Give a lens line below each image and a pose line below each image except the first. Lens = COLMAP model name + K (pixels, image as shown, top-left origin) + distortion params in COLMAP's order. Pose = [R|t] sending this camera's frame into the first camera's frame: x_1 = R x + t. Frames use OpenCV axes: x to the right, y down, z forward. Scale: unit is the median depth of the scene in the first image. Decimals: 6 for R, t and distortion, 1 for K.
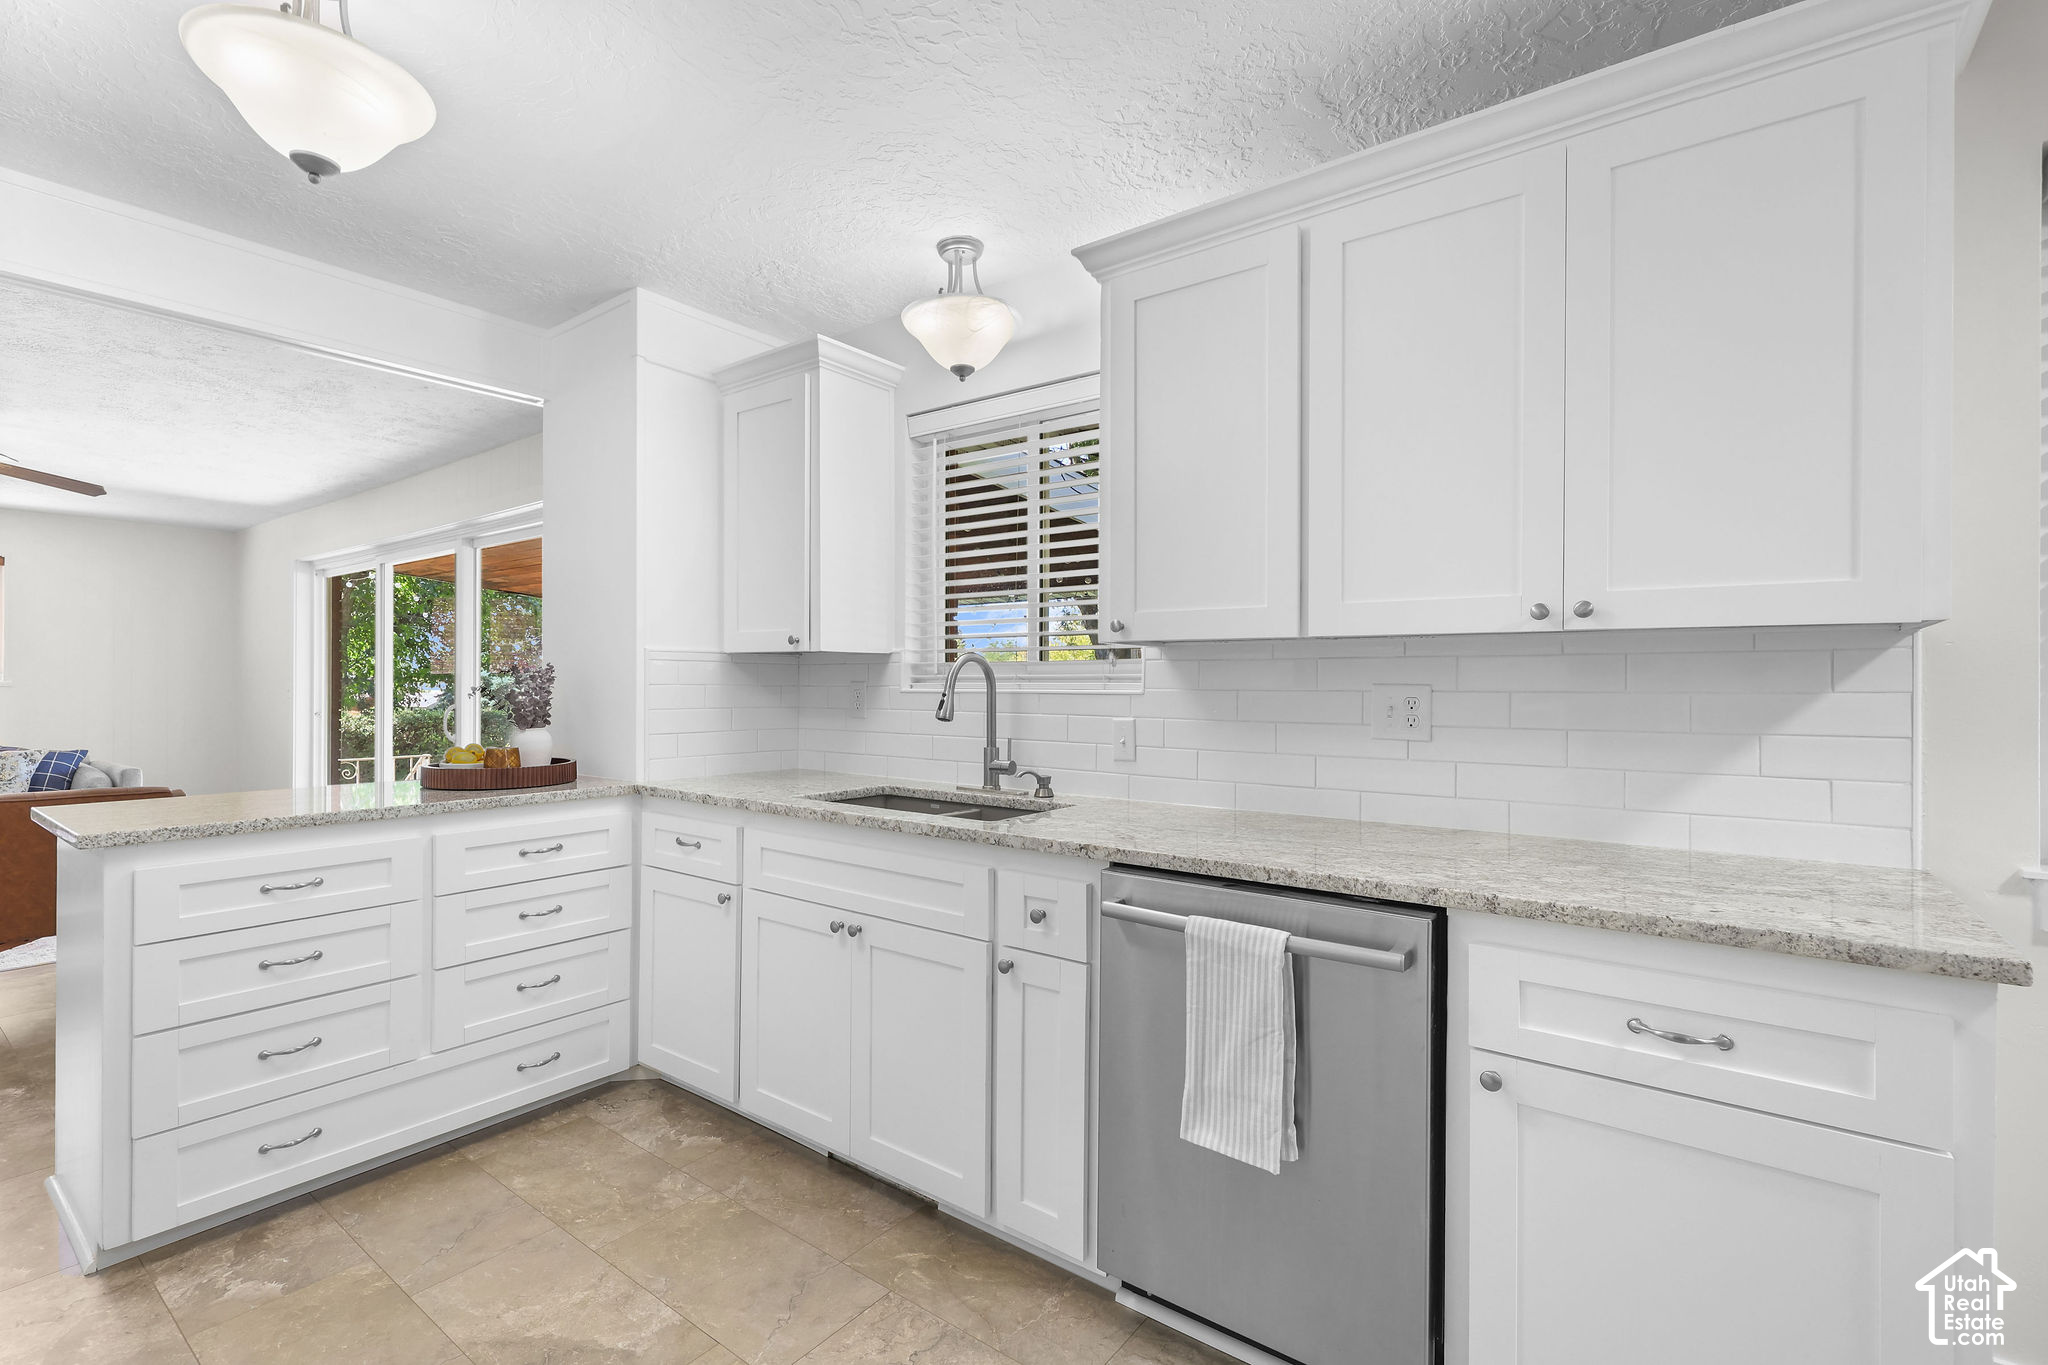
lens RADIAL K [[919.5, 0, 1024.0], [0, 919.5, 681.9], [0, 0, 1]] dist [0.002926, -0.000643]
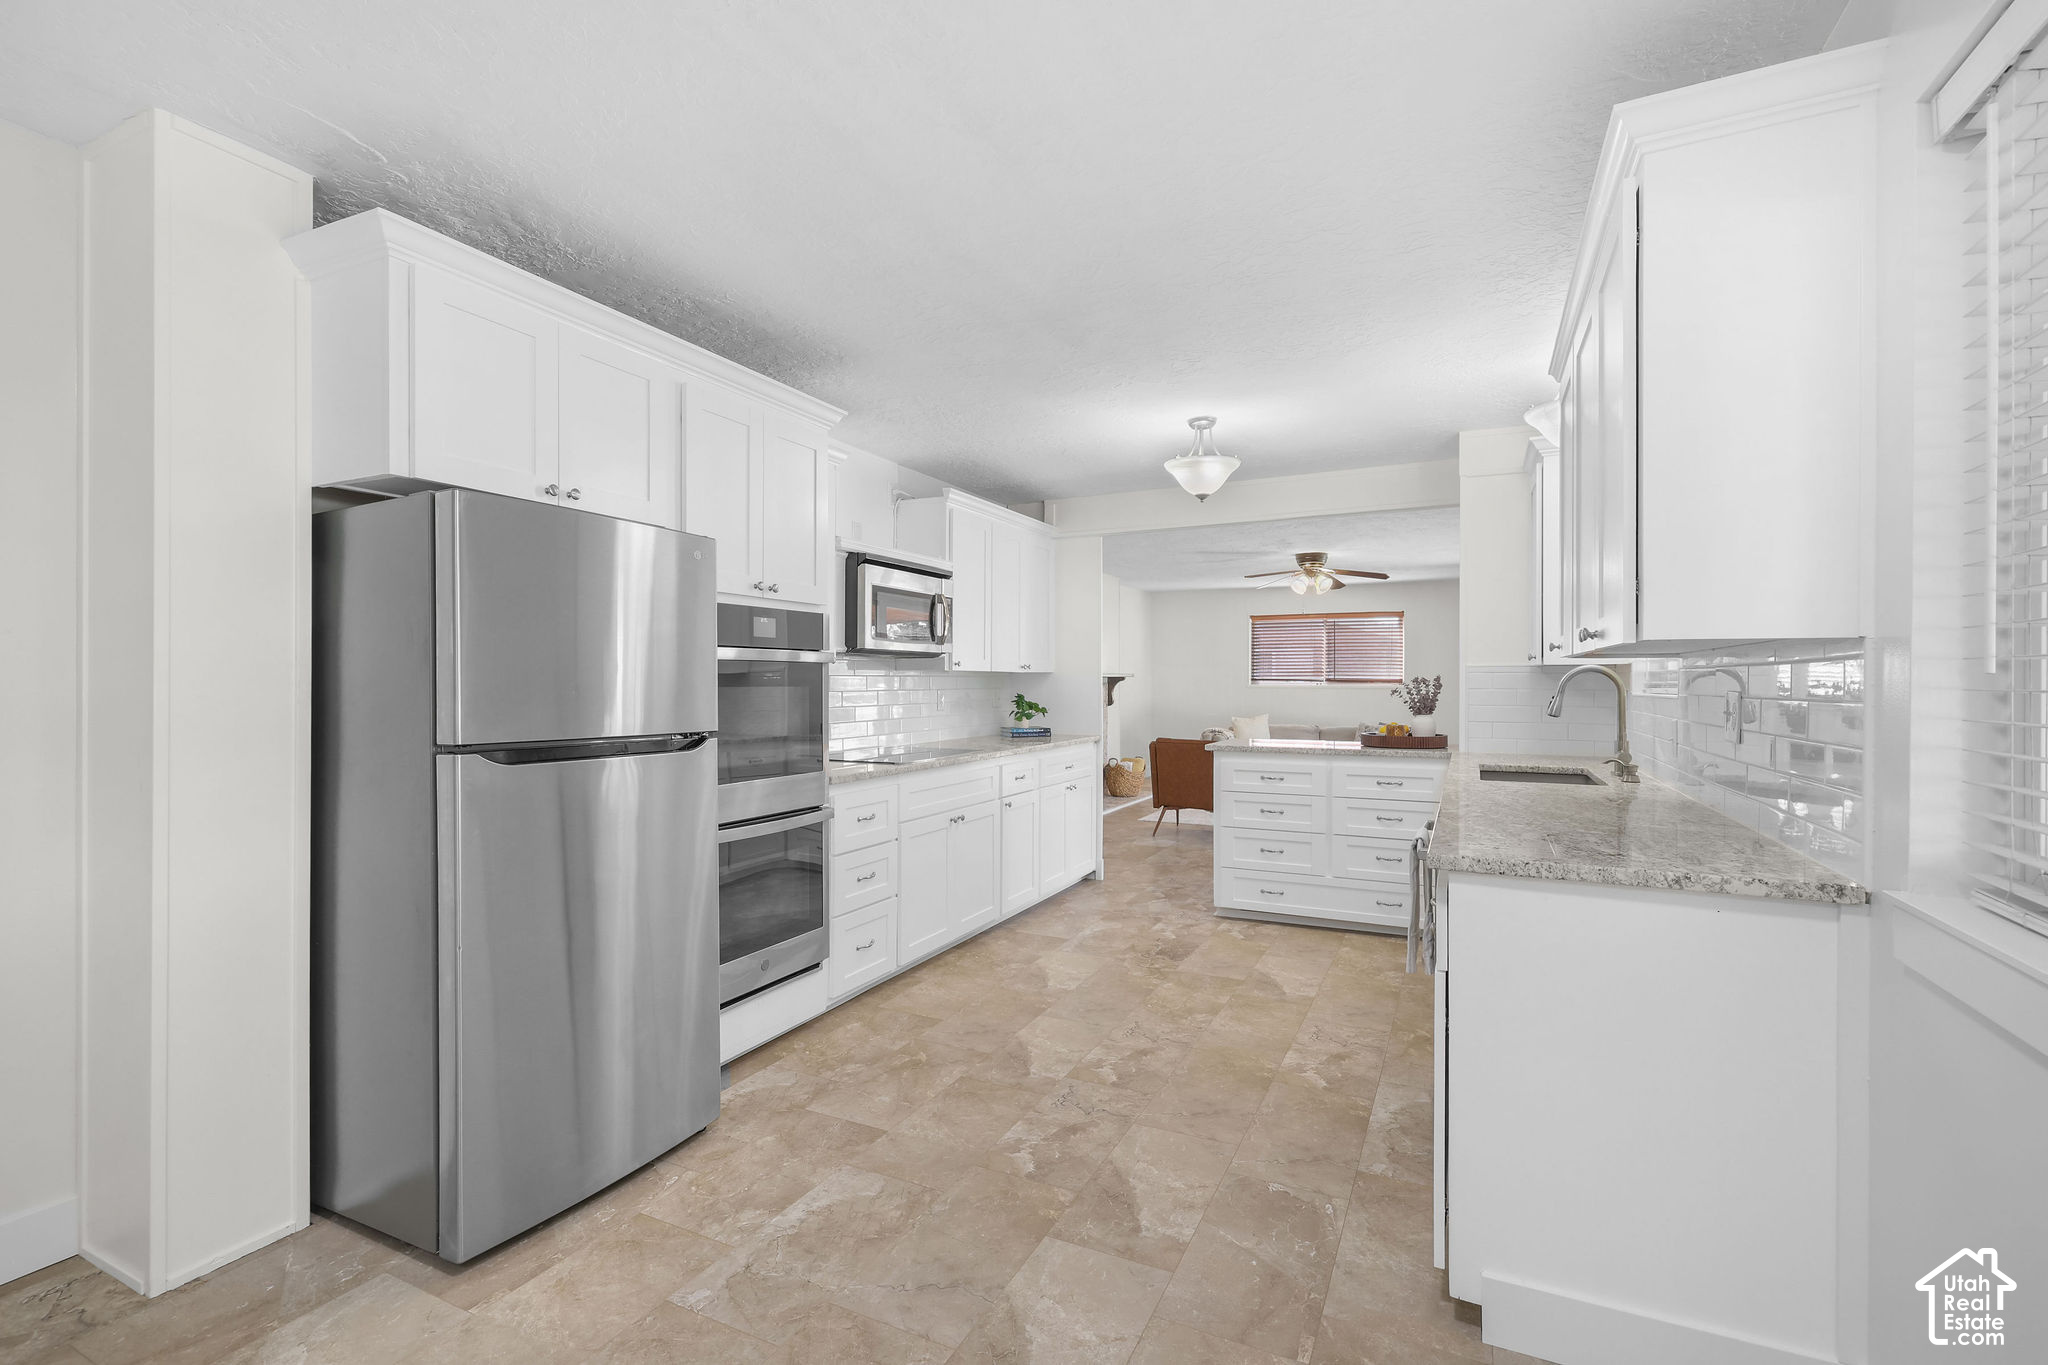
lens RADIAL K [[919.5, 0, 1013.5], [0, 919.5, 681.7], [0, 0, 1]] dist [0.002926, -0.000643]
pose [[0.183199, -0.005399, -0.983061, 1.223545], [0.003377, 0.999982, -0.004863, -0.005375], [0.983070, -0.002429, 0.183214, -0.028649]]
